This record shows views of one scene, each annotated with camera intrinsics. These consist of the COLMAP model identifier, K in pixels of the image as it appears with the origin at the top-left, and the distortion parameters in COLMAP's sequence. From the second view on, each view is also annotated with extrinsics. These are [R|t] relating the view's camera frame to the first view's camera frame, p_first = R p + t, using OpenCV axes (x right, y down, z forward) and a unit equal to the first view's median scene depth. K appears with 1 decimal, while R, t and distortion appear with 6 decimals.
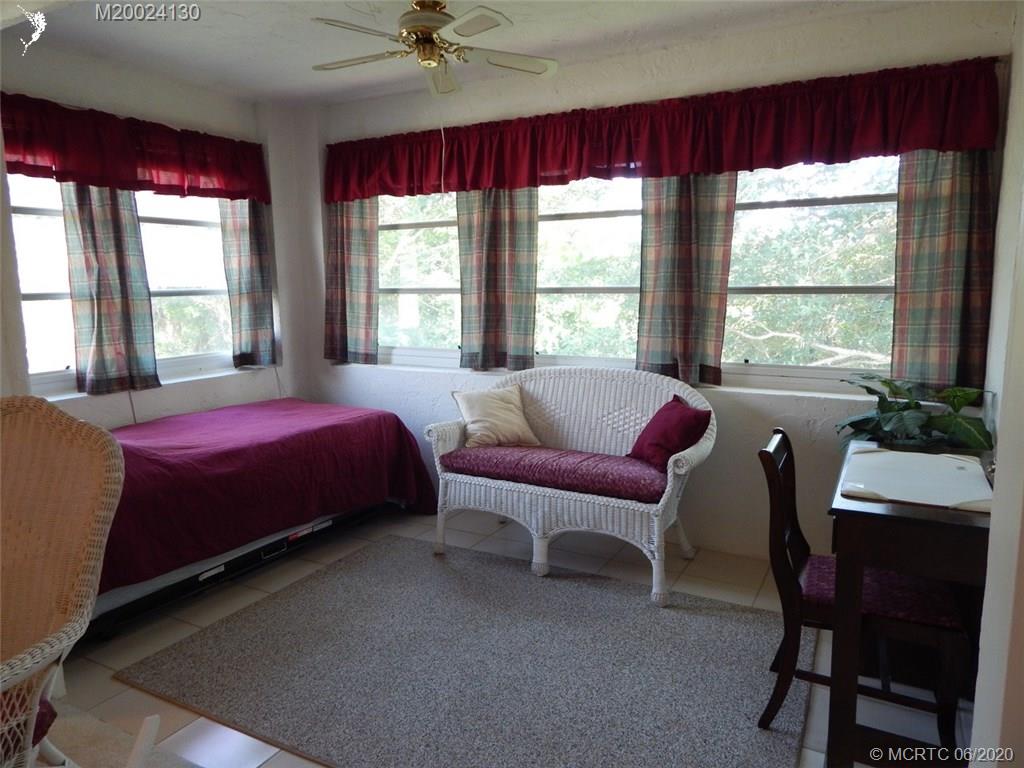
lens RADIAL K [[687.9, 0, 516.2], [0, 687.9, 378.4], [0, 0, 1]] dist [0.025754, -0.015373]
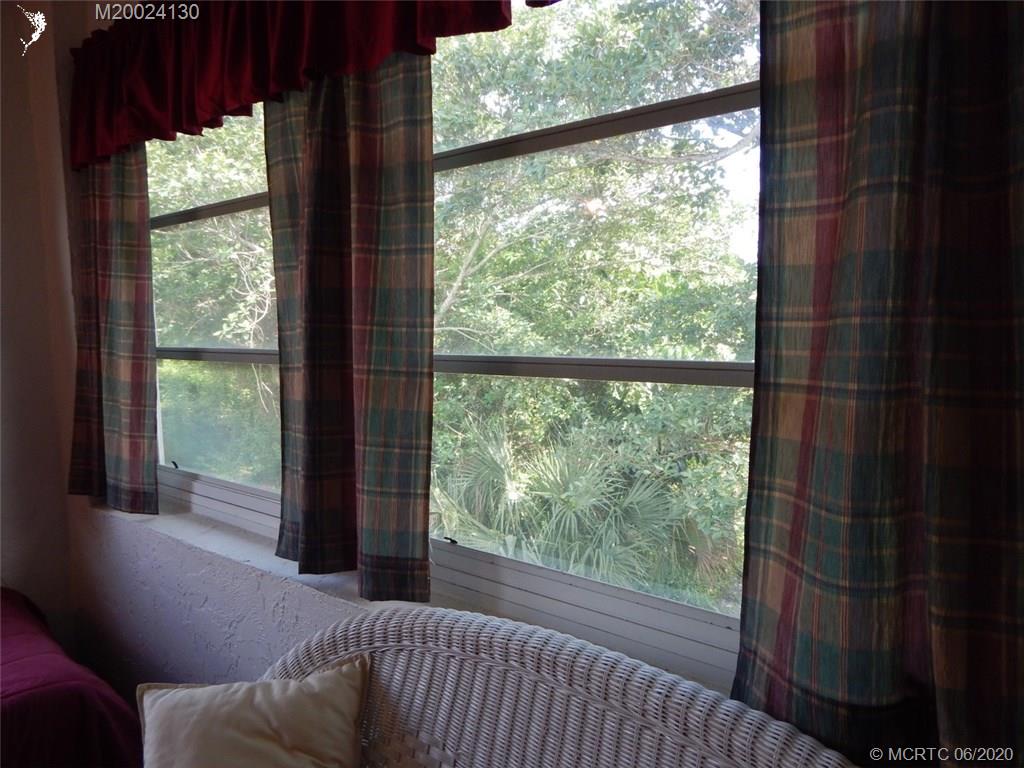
lens RADIAL K [[687.9, 0, 513.3], [0, 687.9, 382.1], [0, 0, 1]] dist [0.025754, -0.015373]
pose [[0.985698, 0.009294, -0.168263, 0.129898], [-0.016816, 0.998919, -0.043336, -0.111282], [0.167678, 0.045546, 0.984789, 0.705866]]
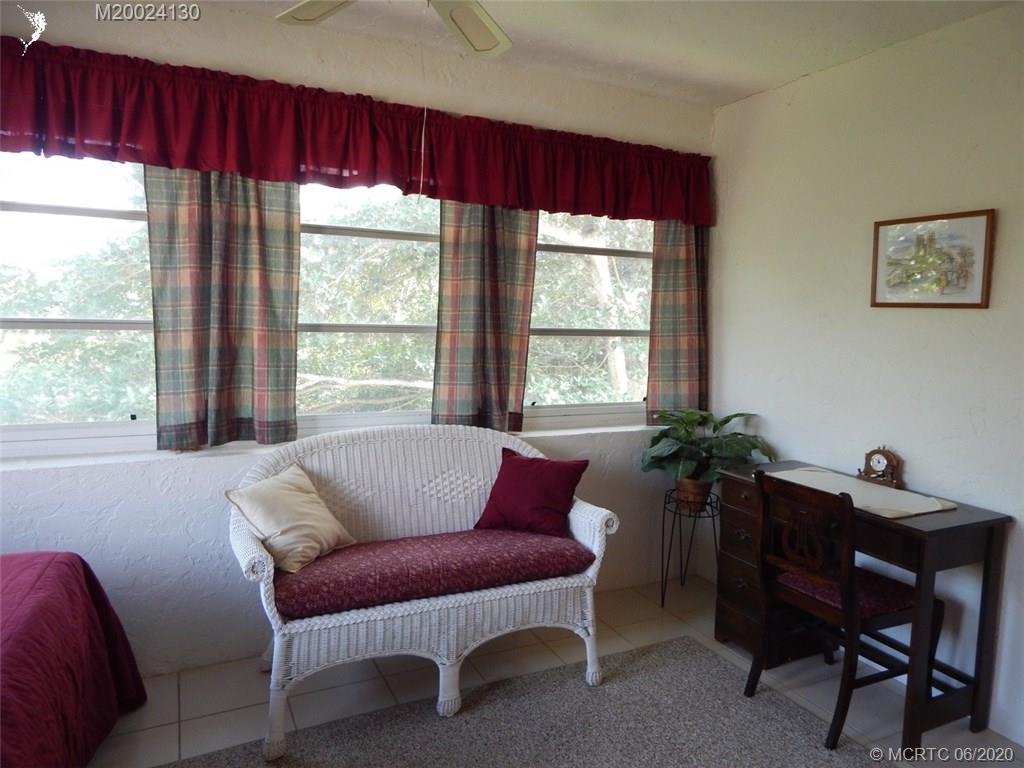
lens RADIAL K [[687.9, 0, 516.3], [0, 687.9, 376.5], [0, 0, 1]] dist [0.025754, -0.015373]
pose [[0.577540, -0.055895, 0.814447, -0.444211], [0.075762, 0.997018, 0.014701, -0.074013], [-0.812840, 0.053214, 0.580052, 0.420535]]
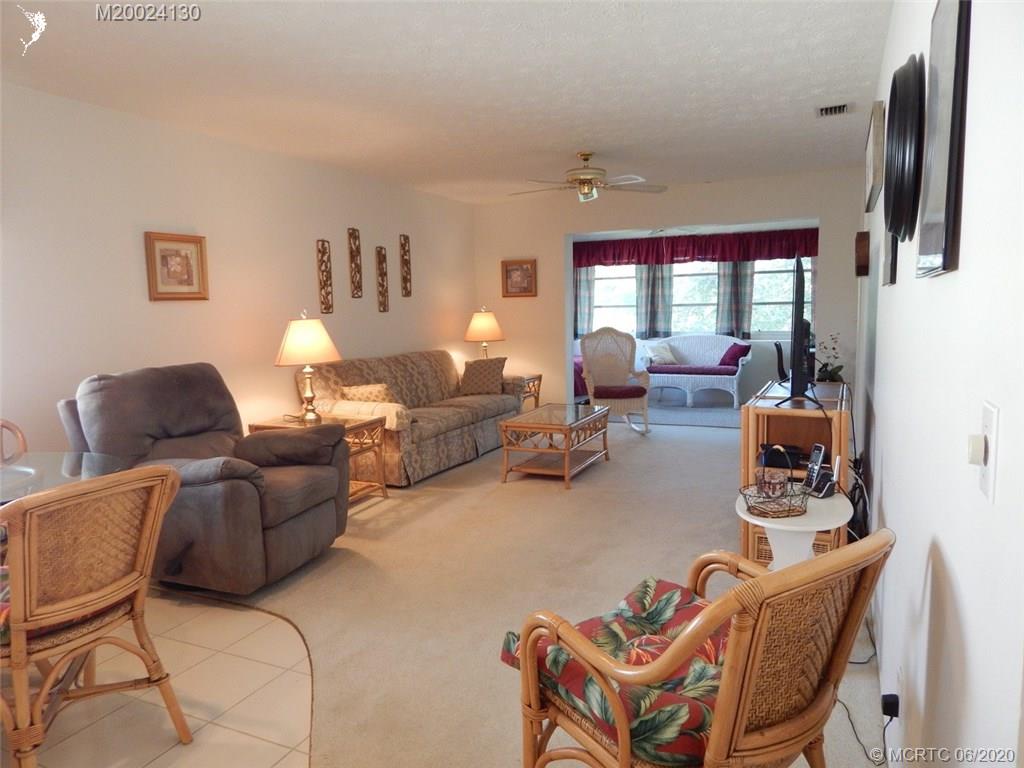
lens RADIAL K [[687.9, 0, 514.5], [0, 687.9, 378.4], [0, 0, 1]] dist [0.025754, -0.015373]
pose [[0.998128, -0.015490, 0.059163, -0.713724], [0.017751, 0.999125, -0.037882, 0.227160], [-0.058524, 0.038862, 0.997529, -1.476096]]
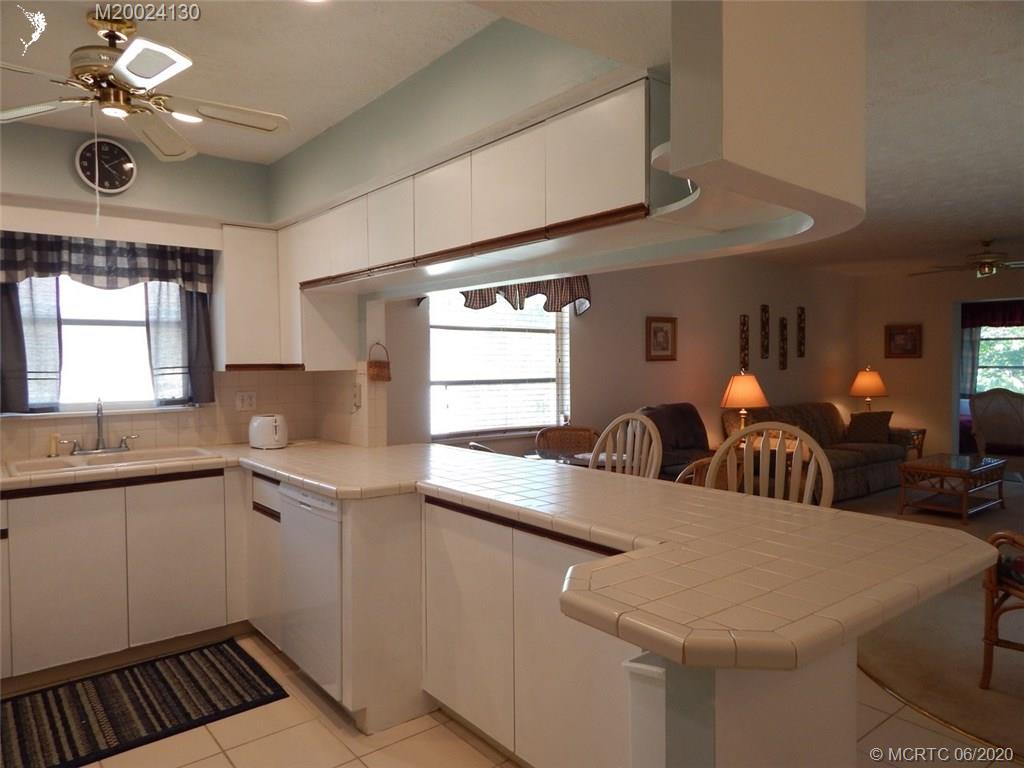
lens RADIAL K [[687.9, 0, 515.5], [0, 687.9, 376.1], [0, 0, 1]] dist [0.025754, -0.015373]
pose [[0.924253, 0.017554, -0.381378, -0.882951], [-0.061744, 0.992665, -0.103944, 0.283405], [0.376755, 0.119618, 0.918557, -2.013618]]
